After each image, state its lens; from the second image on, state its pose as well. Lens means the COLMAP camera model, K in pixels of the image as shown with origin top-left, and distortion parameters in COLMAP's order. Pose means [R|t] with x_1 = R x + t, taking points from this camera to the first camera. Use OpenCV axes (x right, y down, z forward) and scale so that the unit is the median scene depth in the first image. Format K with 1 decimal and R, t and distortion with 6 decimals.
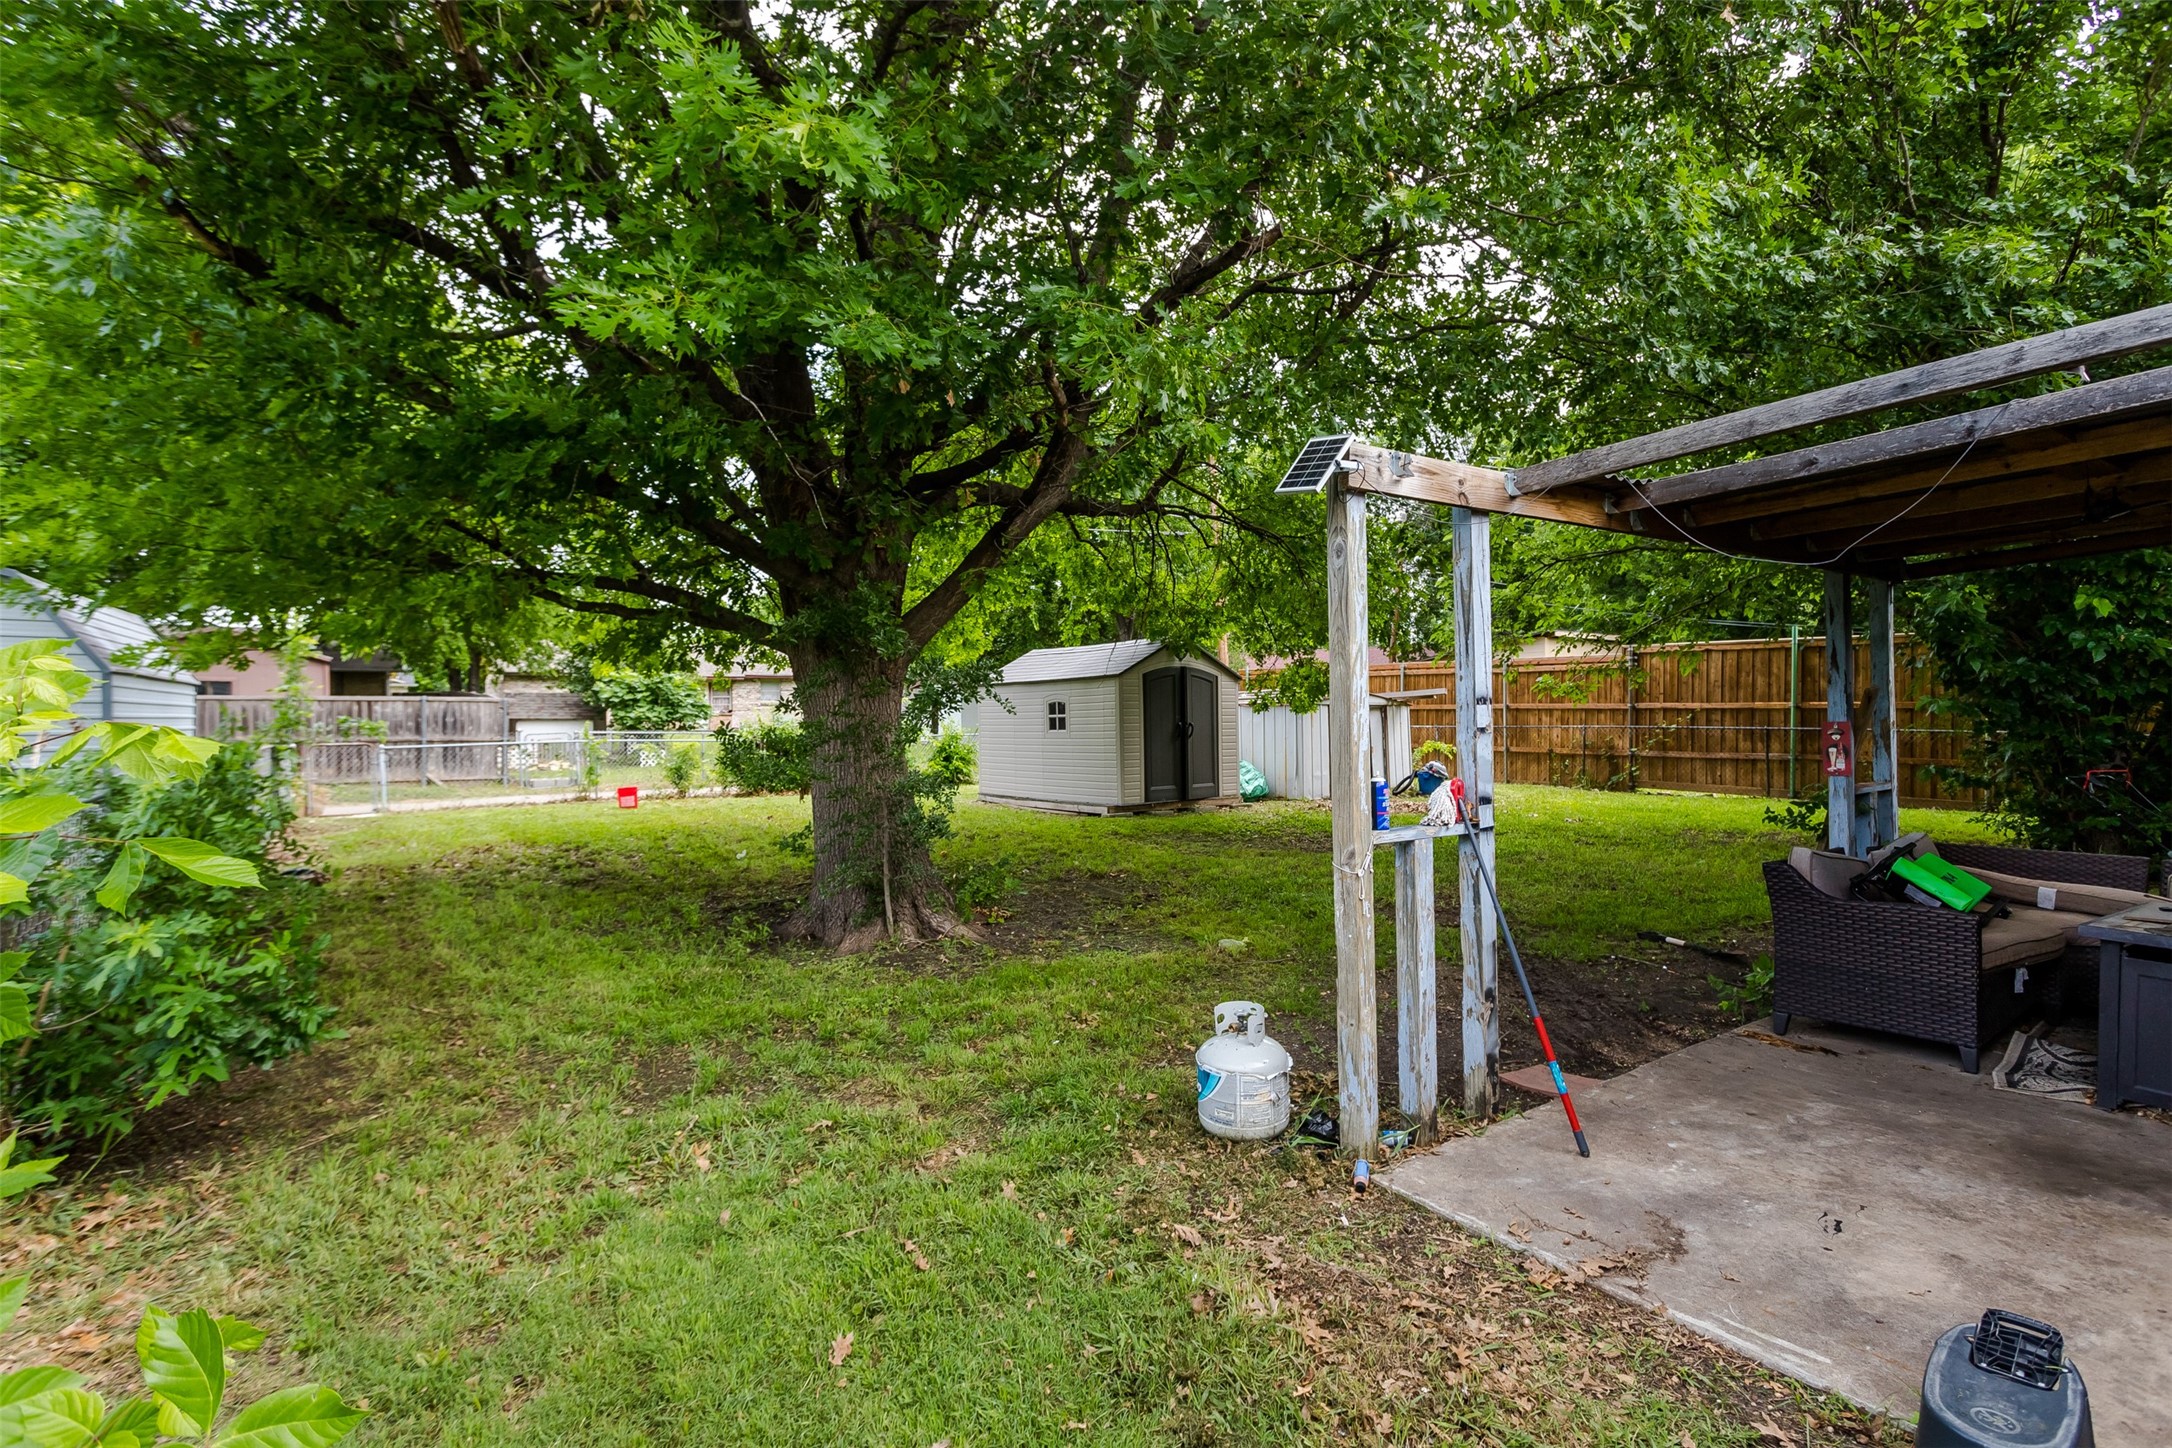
lens RADIAL K [[1062.1, 0, 1080.7], [0, 1062.1, 721.4], [0, 0, 1]] dist [0.000567, 0.001109]
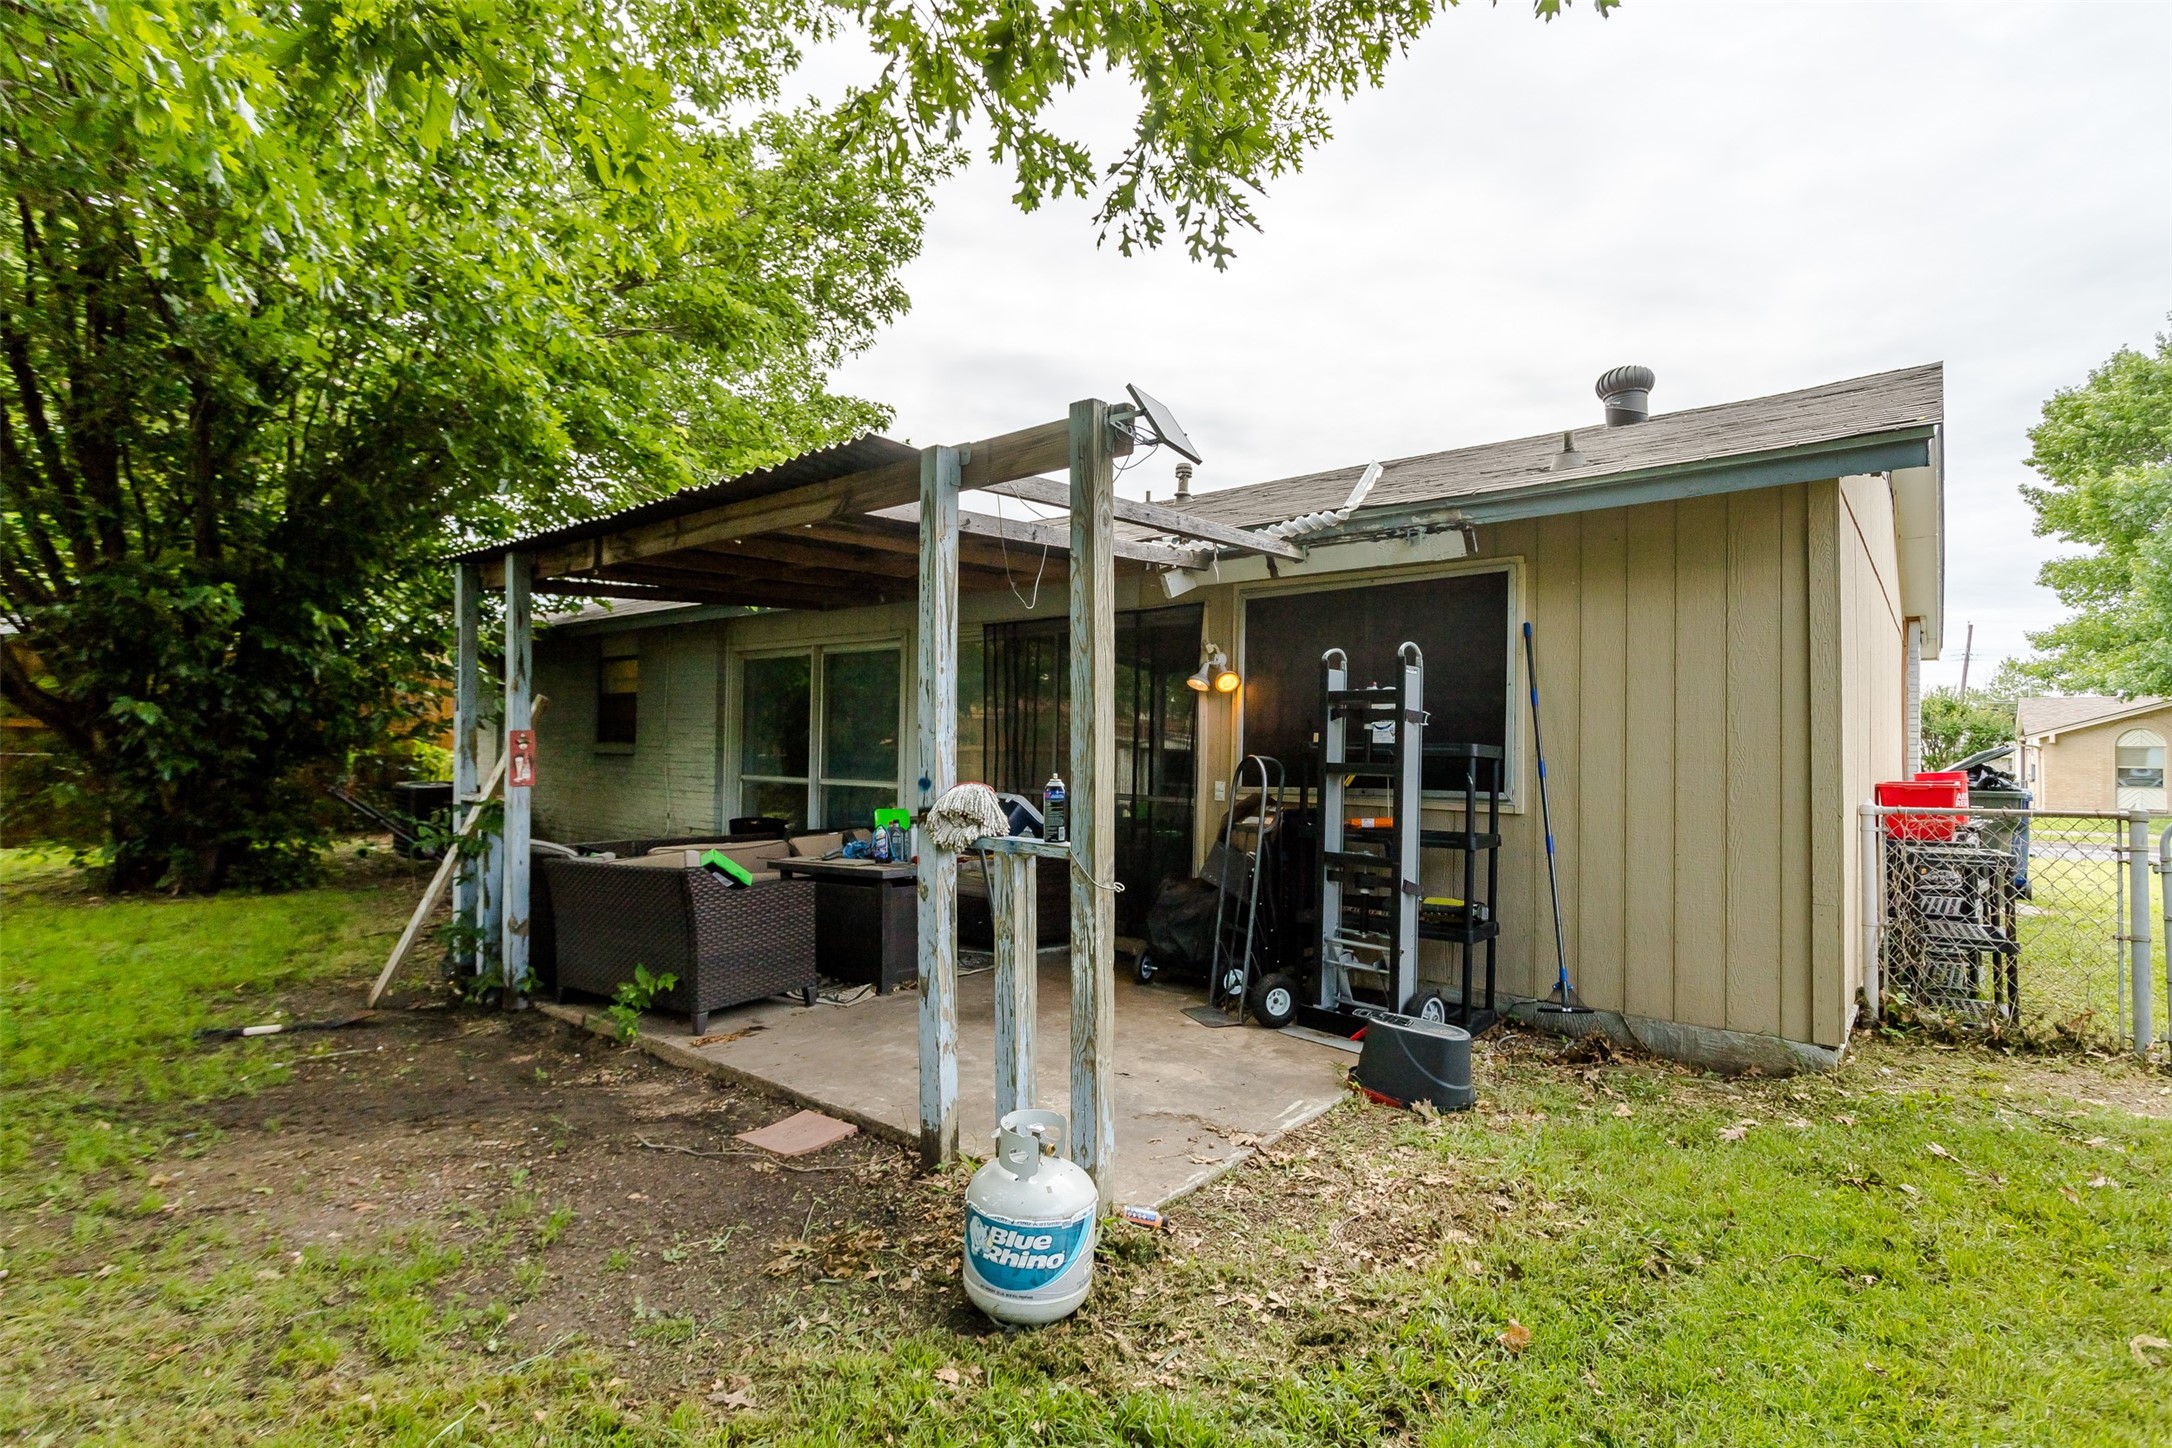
lens RADIAL K [[1062.1, 0, 1080.7], [0, 1062.1, 721.4], [0, 0, 1]] dist [0.000567, 0.001109]
pose [[-0.298287, 0.020552, 0.954255, -0.526865], [-0.005993, 0.999708, -0.023404, 0.017190], [-0.954457, -0.012700, -0.298077, 1.157728]]
